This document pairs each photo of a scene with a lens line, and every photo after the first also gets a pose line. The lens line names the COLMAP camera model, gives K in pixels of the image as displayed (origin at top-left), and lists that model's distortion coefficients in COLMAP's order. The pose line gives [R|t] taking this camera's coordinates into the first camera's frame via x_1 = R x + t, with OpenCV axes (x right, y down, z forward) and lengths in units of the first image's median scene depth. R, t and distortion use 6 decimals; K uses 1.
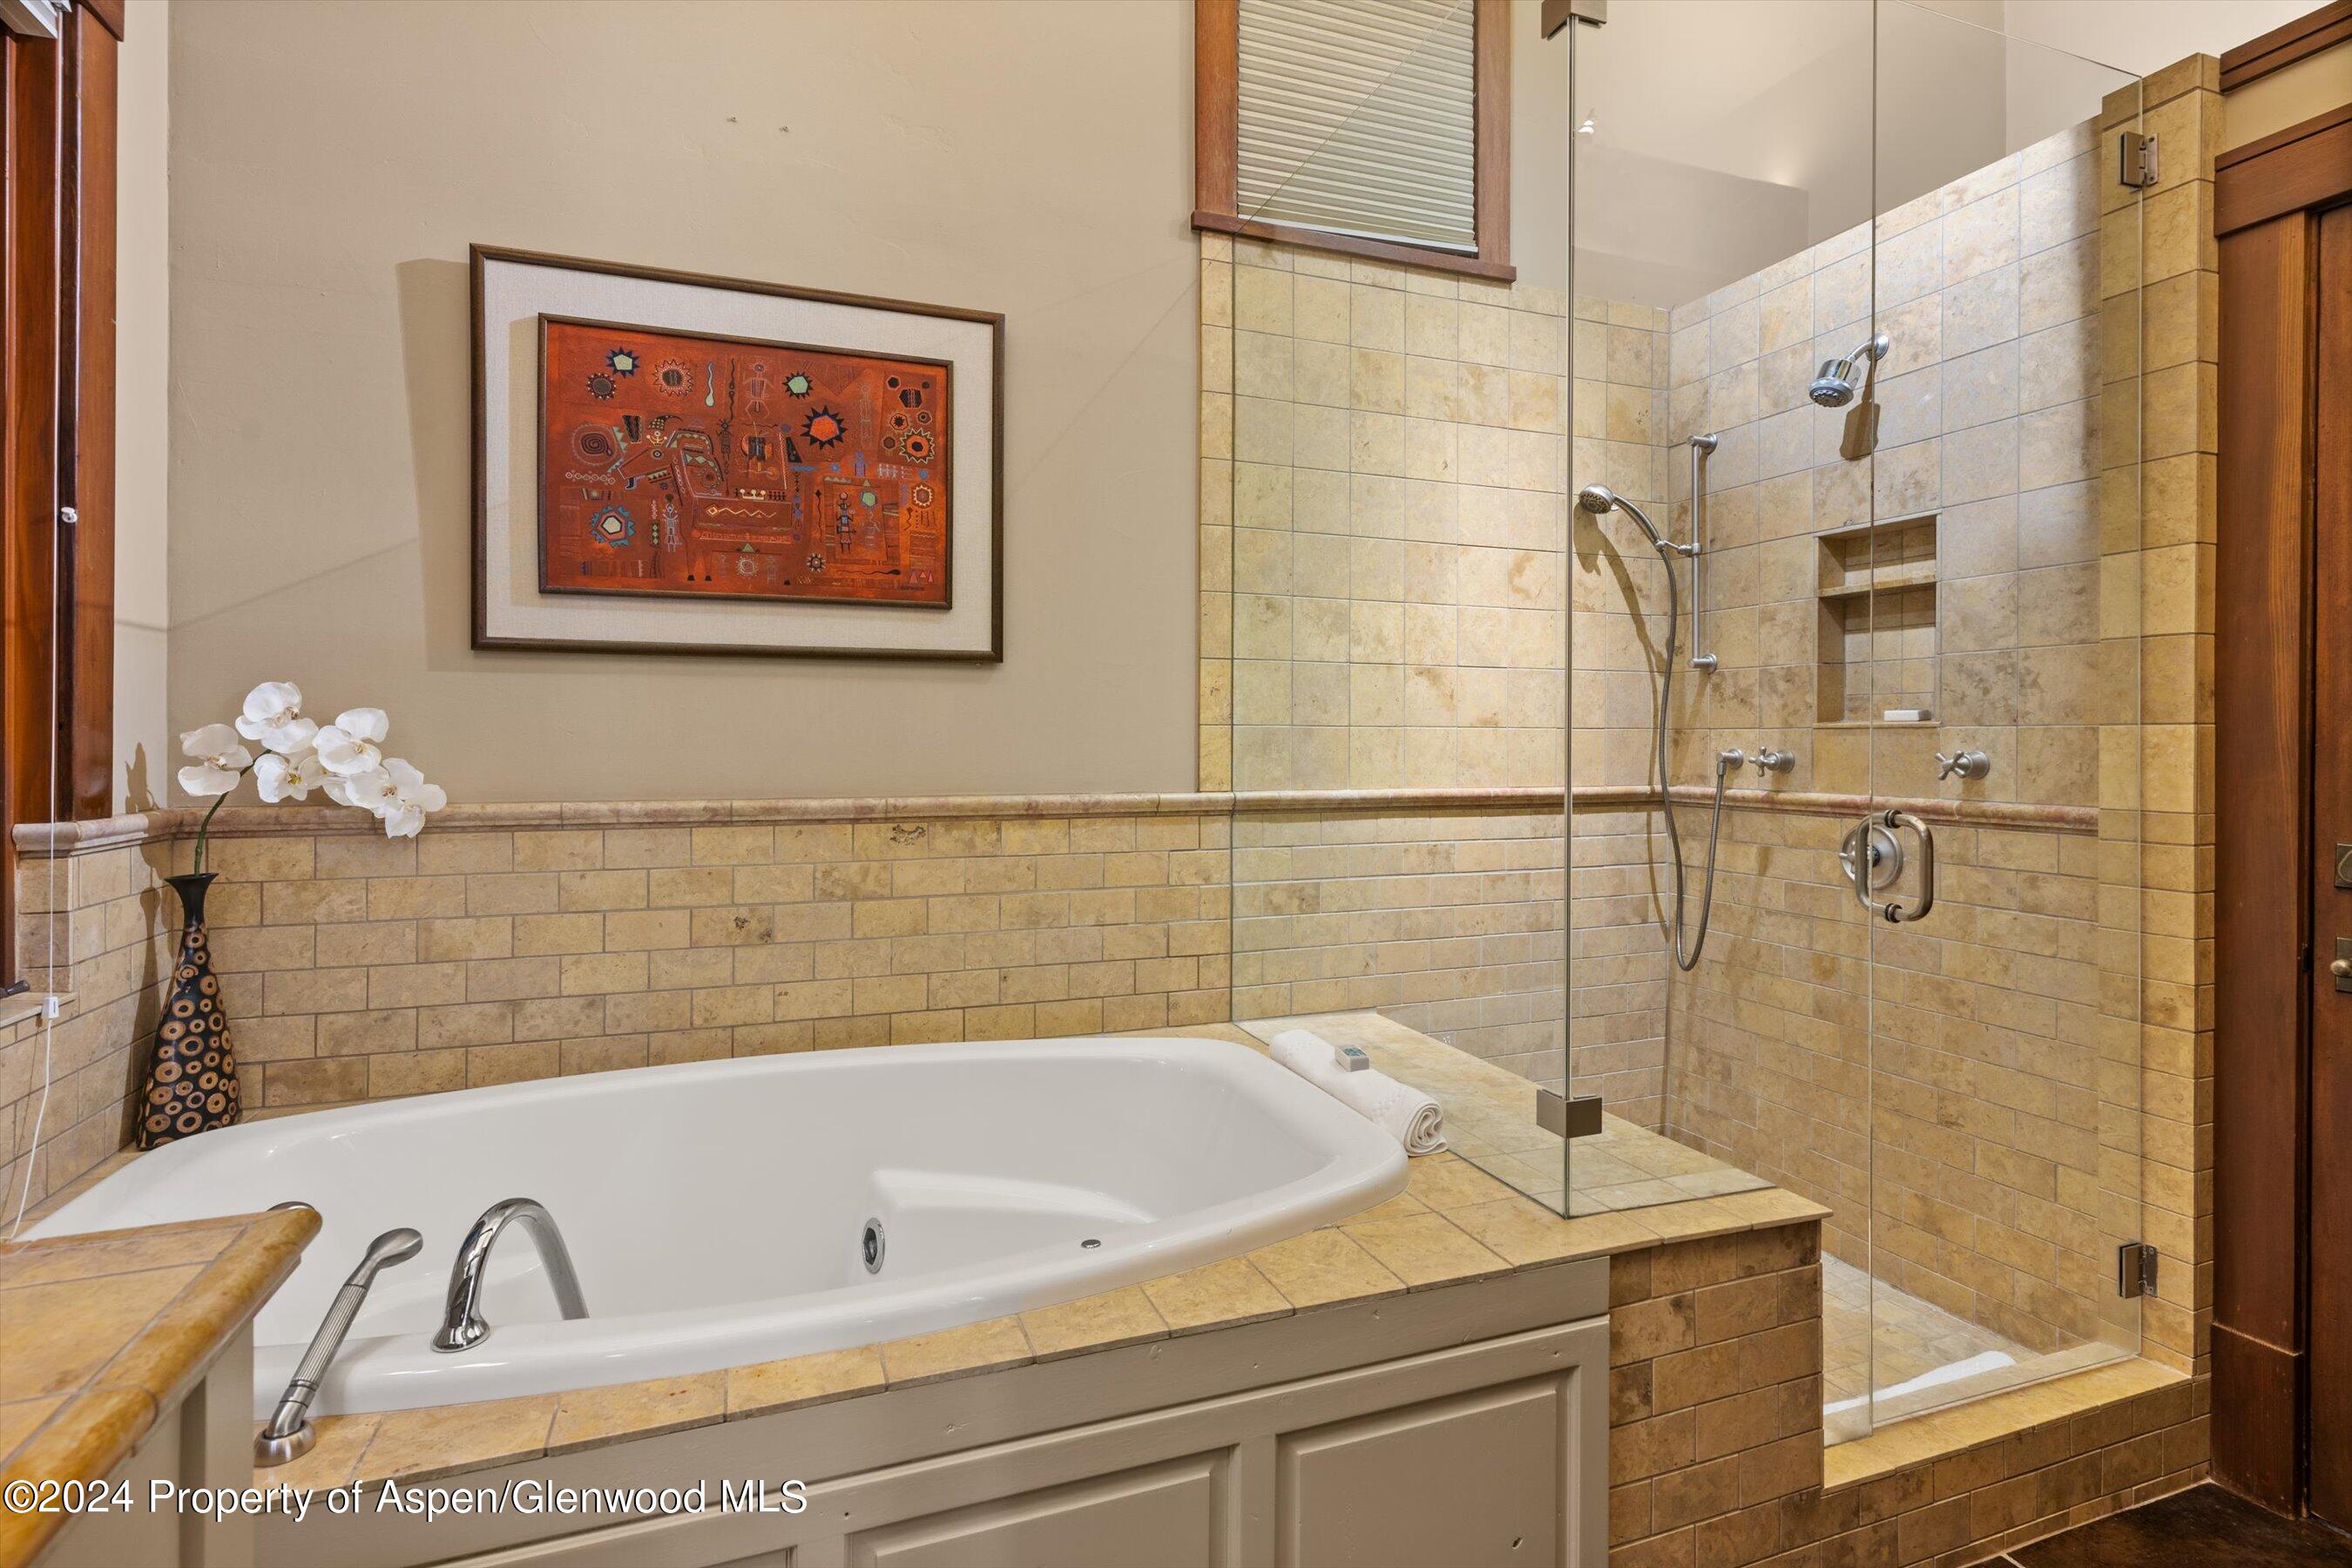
lens RADIAL K [[1289.2, 0, 1270.8], [0, 1289.2, 734.4], [0, 0, 1]] dist [-0.000243, 0.002212]
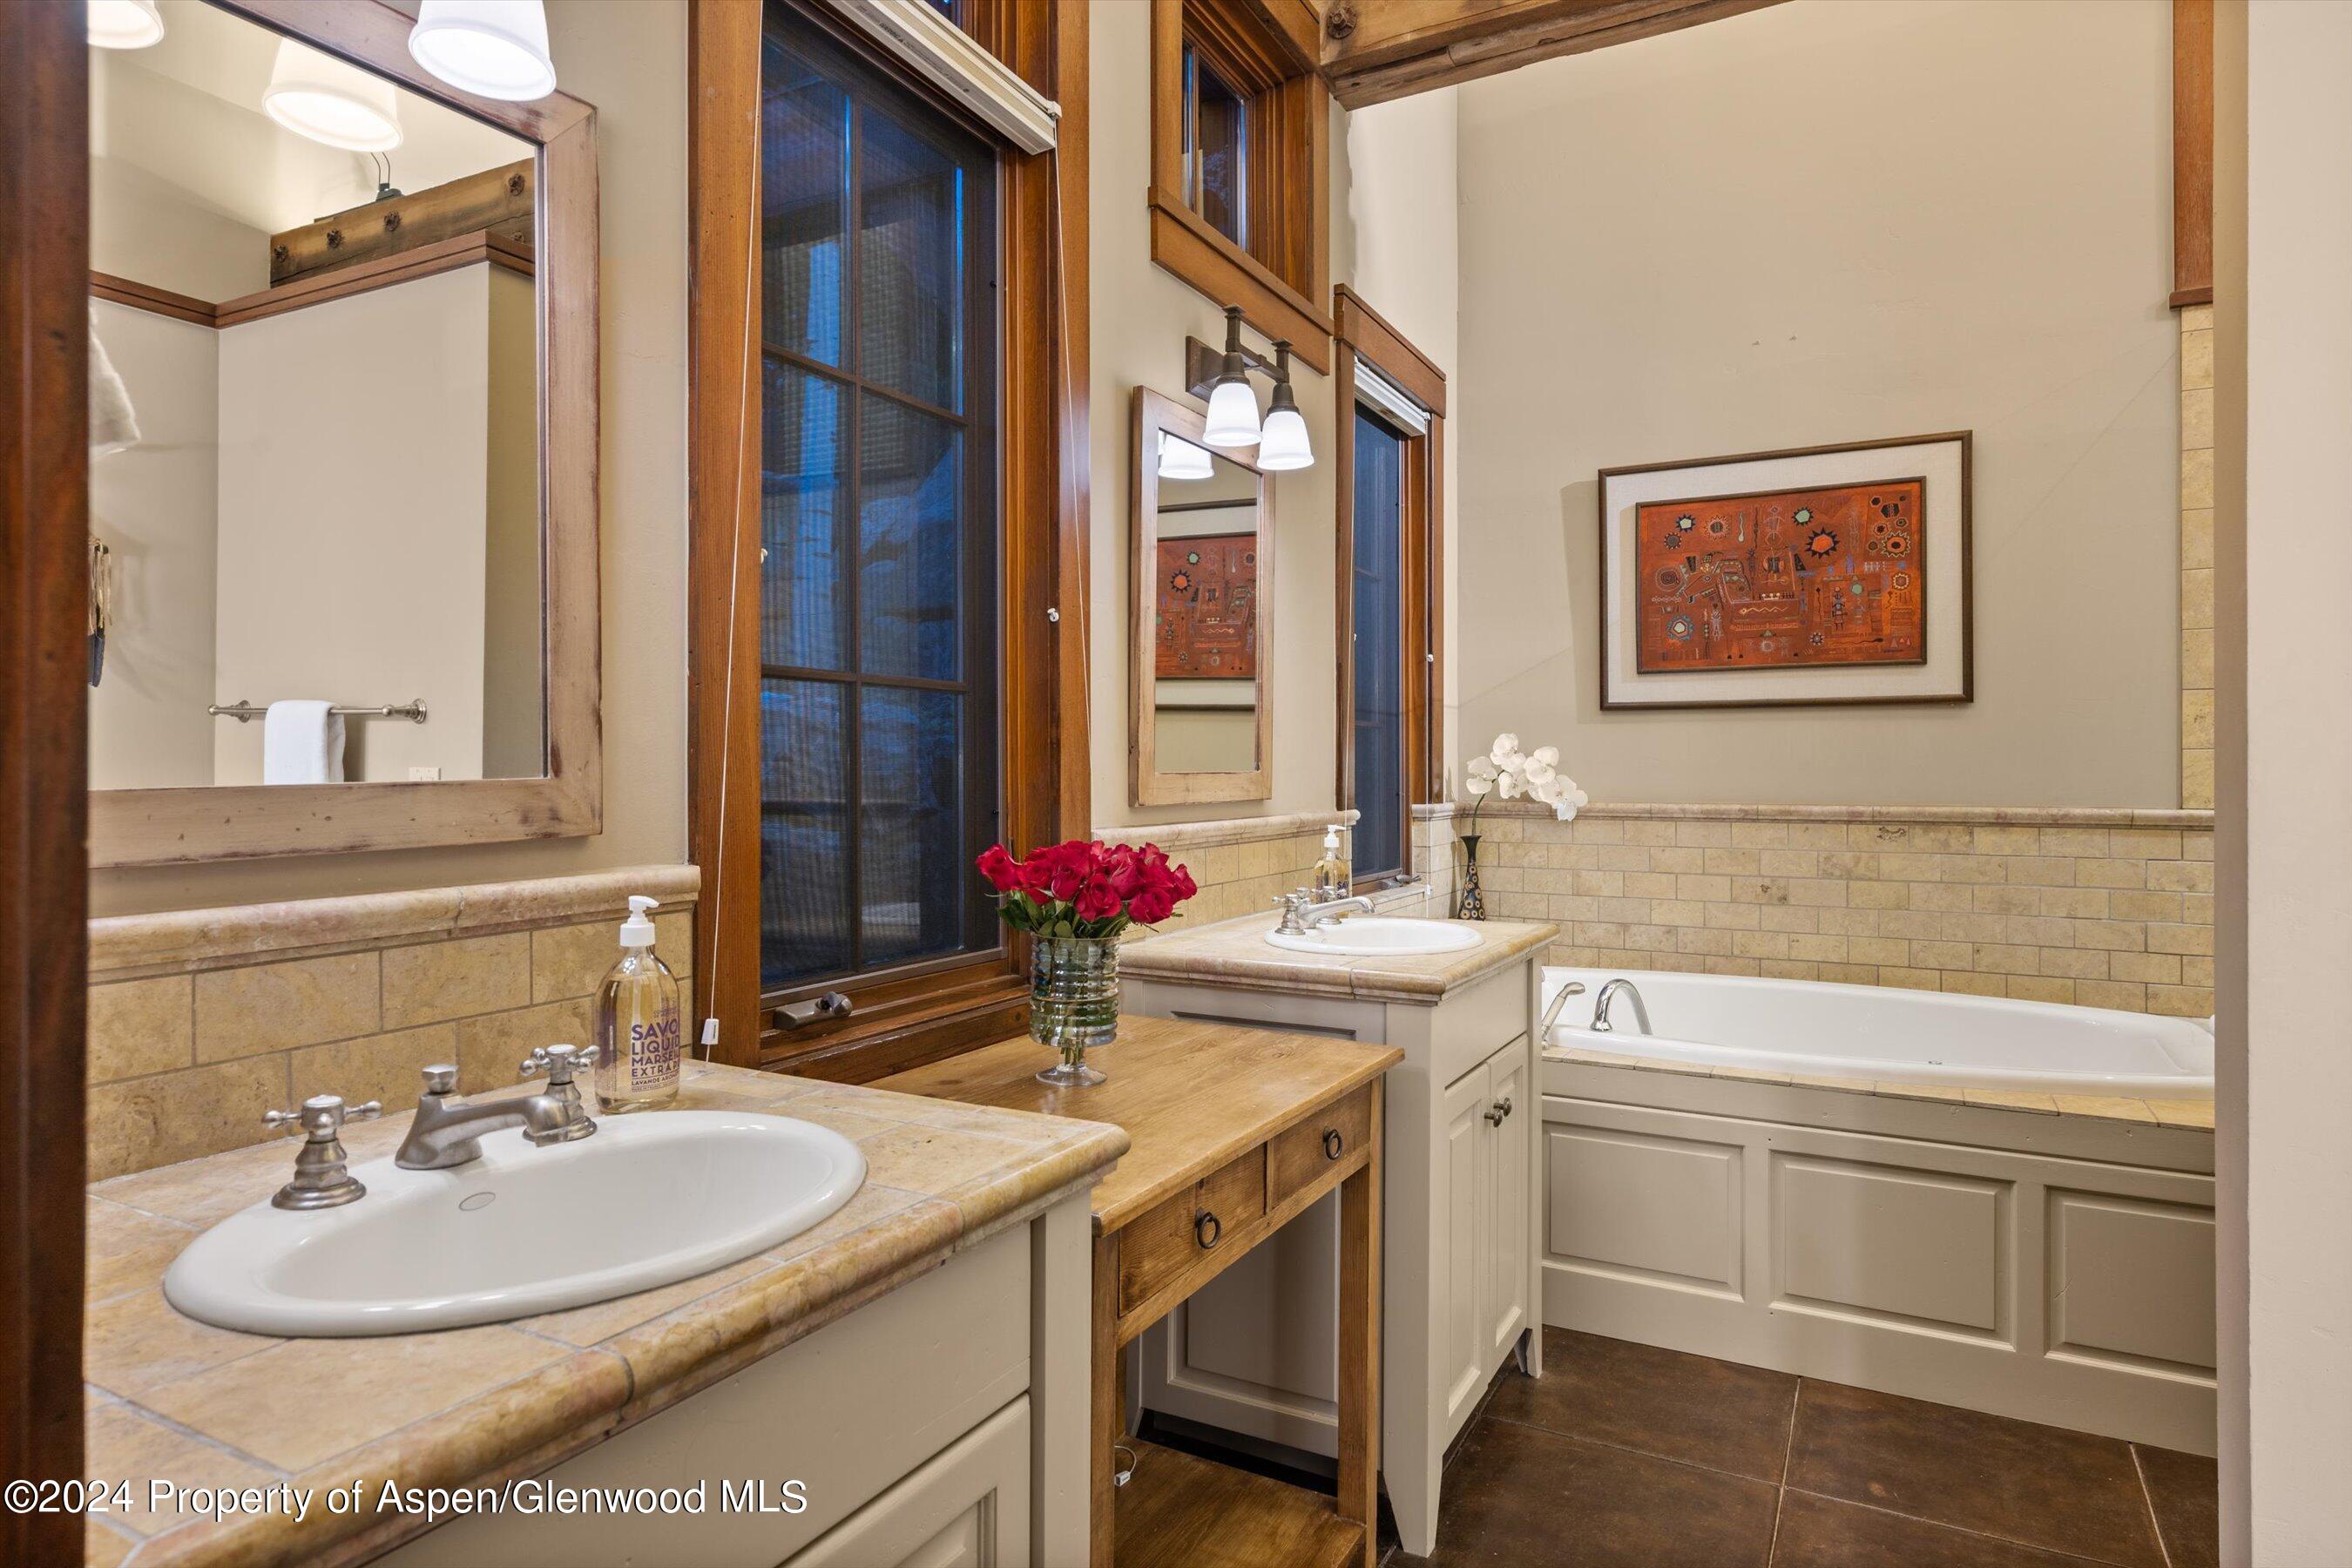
lens RADIAL K [[1289.2, 0, 1180.5], [0, 1289.2, 769.0], [0, 0, 1]] dist [-0.000243, 0.002212]
pose [[0.647602, -0.001499, -0.761977, 0.281043], [0.006520, 0.999972, 0.003575, 0.000421], [0.761951, -0.007283, 0.647594, -0.464213]]
